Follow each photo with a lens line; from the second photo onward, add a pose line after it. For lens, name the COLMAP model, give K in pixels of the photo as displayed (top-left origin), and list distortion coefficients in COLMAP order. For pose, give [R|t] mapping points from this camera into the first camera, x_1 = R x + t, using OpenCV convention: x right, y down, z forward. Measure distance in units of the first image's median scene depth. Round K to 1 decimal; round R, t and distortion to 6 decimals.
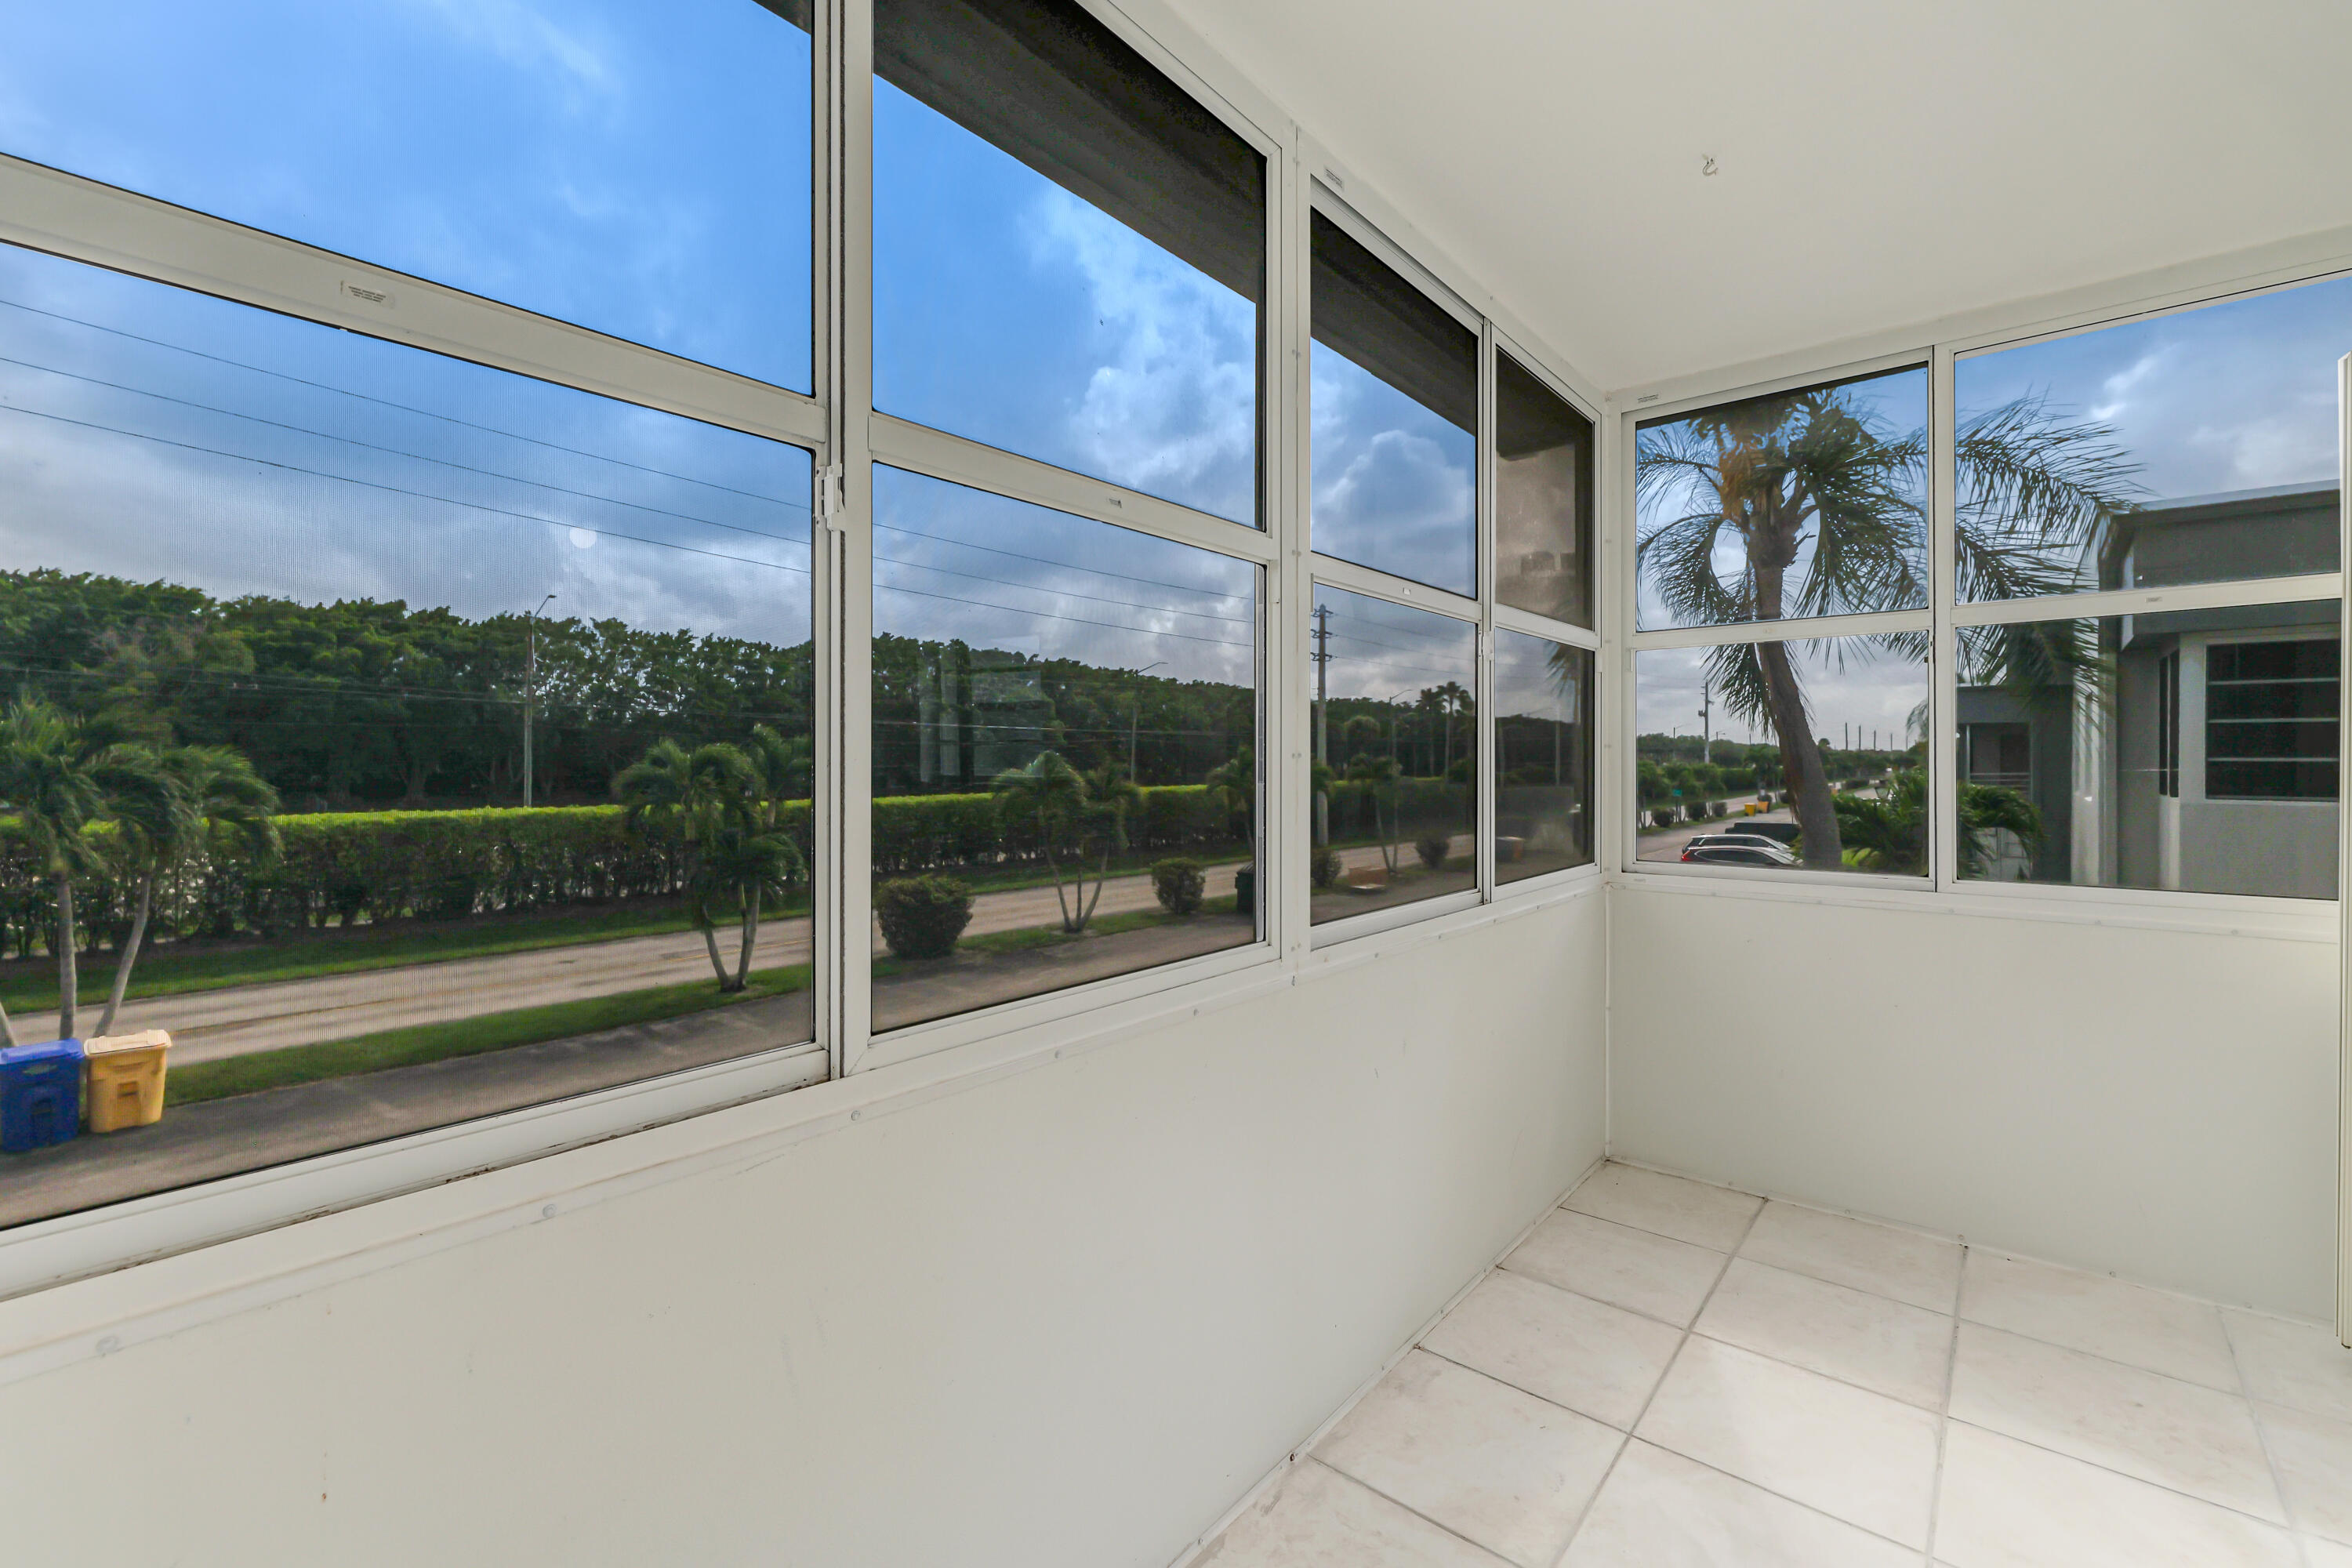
lens RADIAL K [[978.8, 0, 1144.2], [0, 978.8, 771.1], [0, 0, 1]] dist [-0.001283, 0.000059]
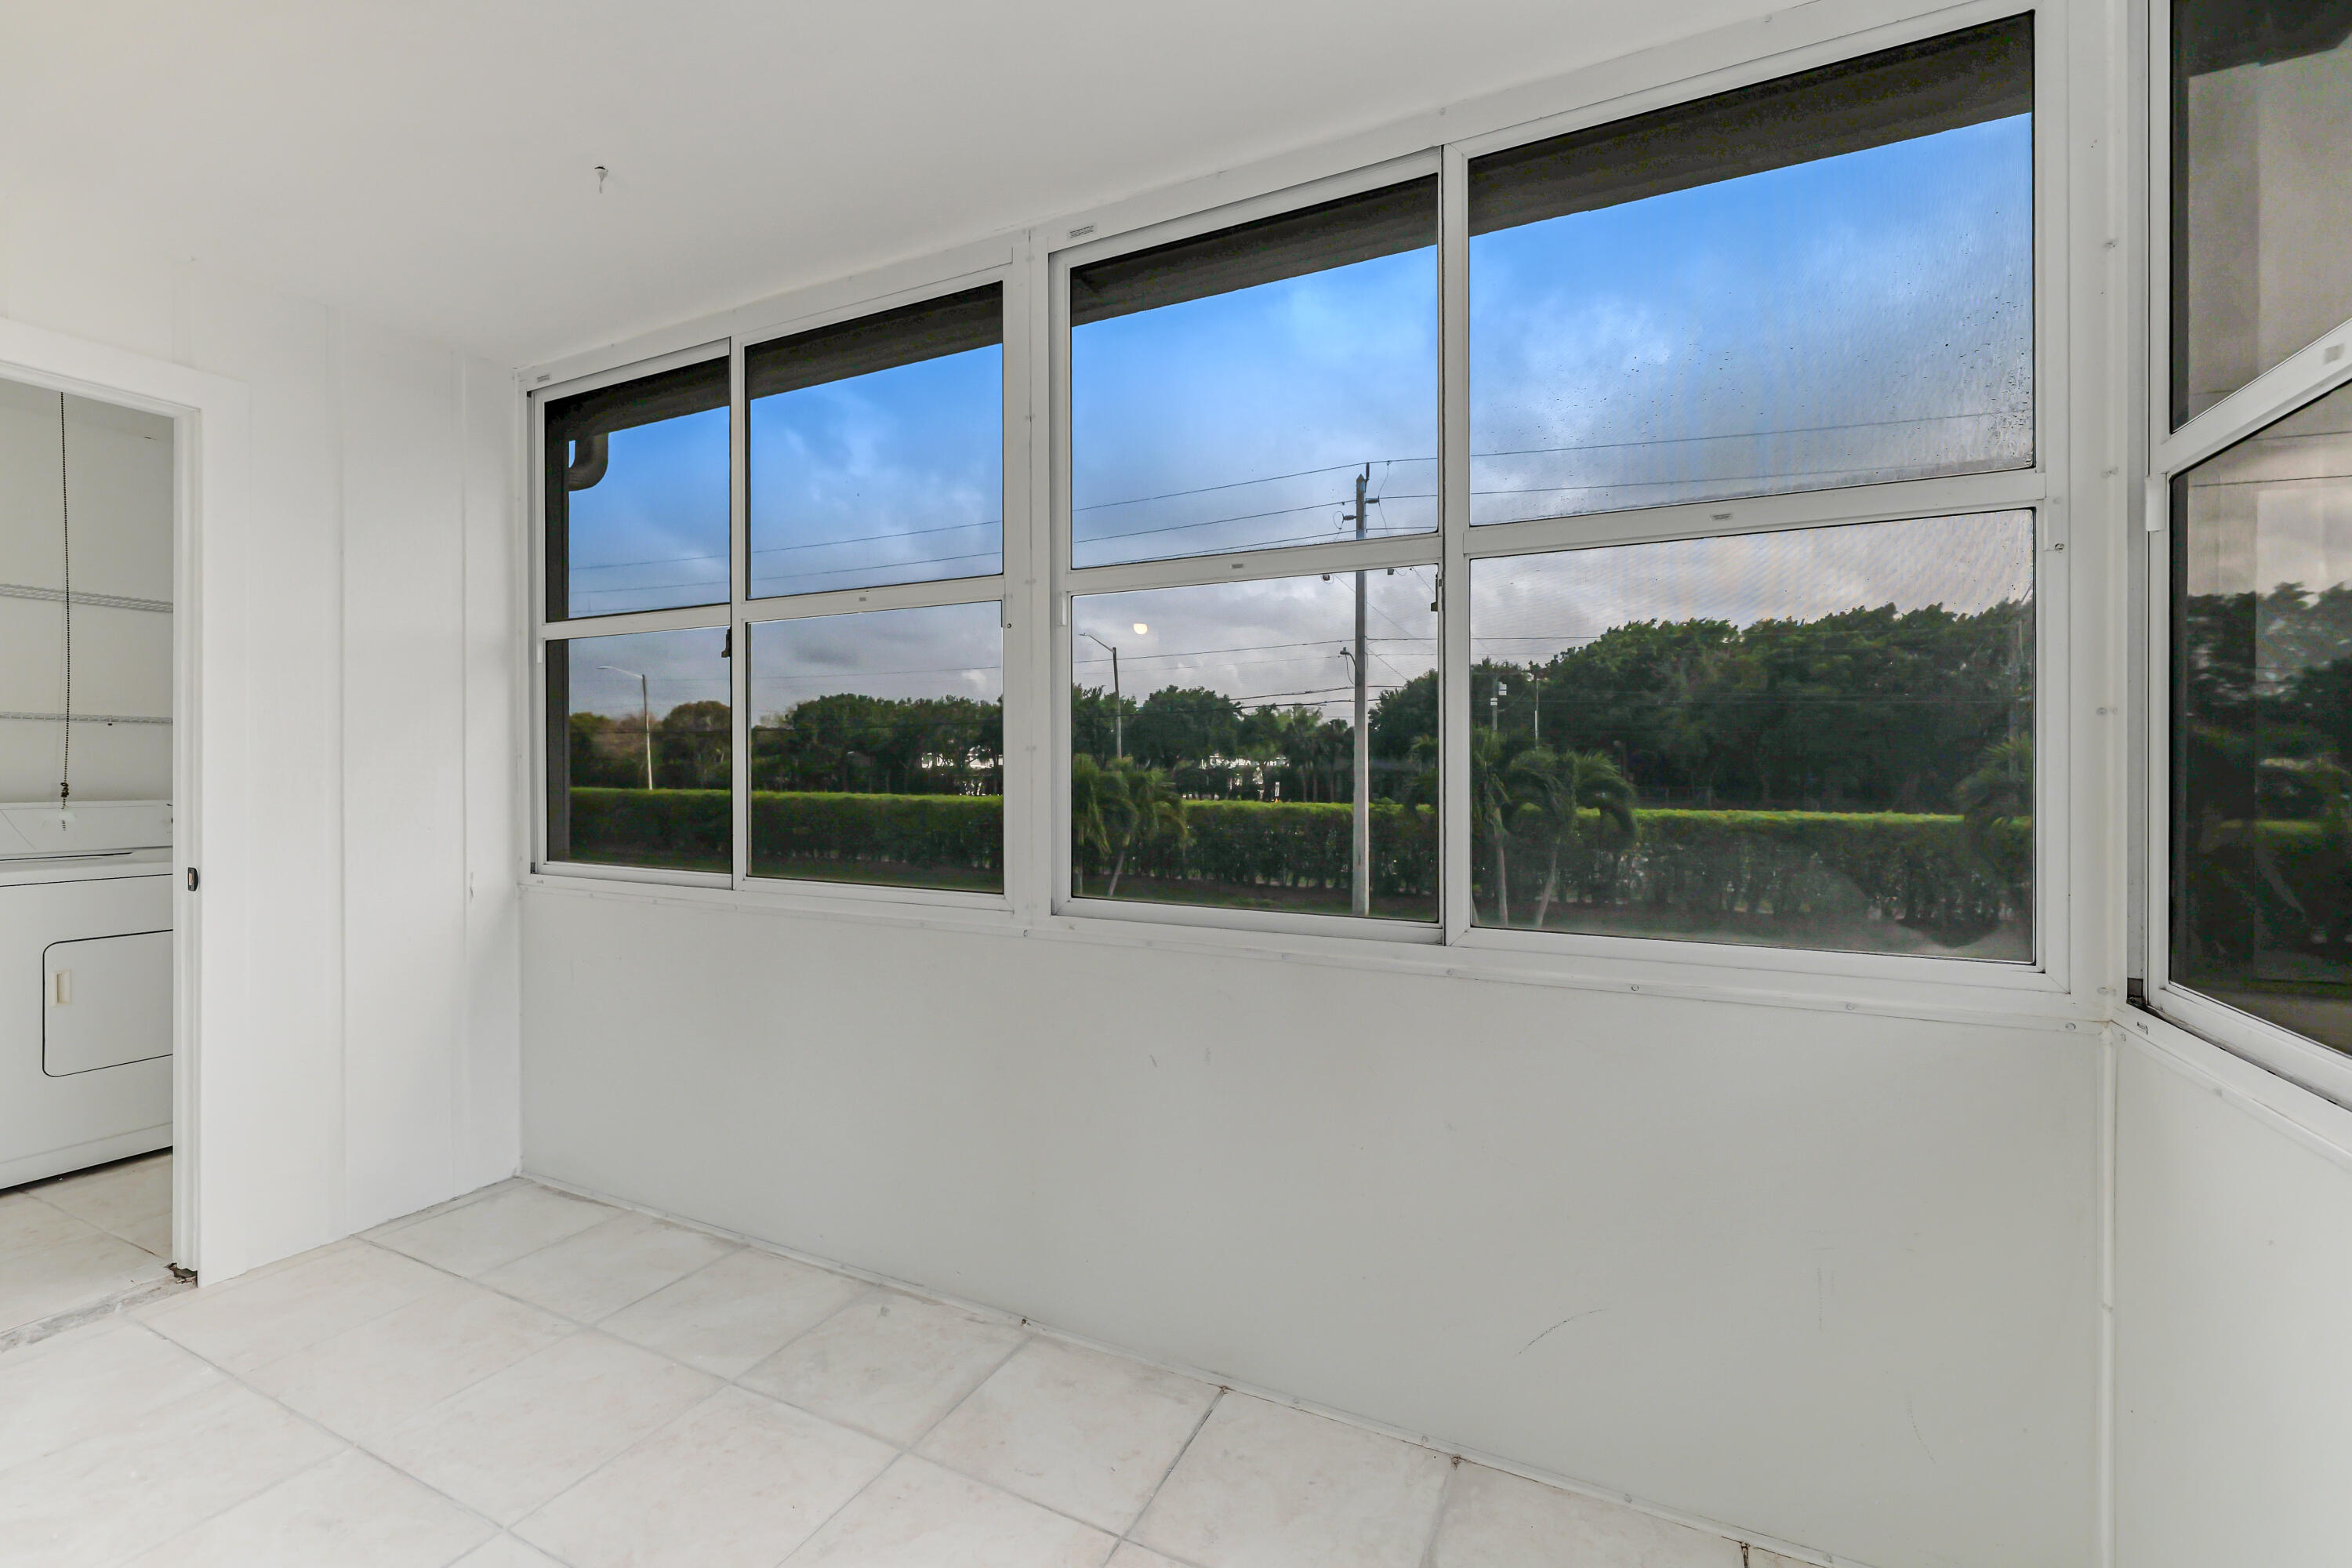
lens RADIAL K [[989.7, 0, 1162.2], [0, 989.7, 778.4], [0, 0, 1]] dist [0.001521, 0.000176]
pose [[0.271169, 0.013765, -0.962433, 1.223756], [-0.010698, 0.999879, 0.011286, 0.004862], [0.962472, 0.007236, 0.271284, 0.730988]]
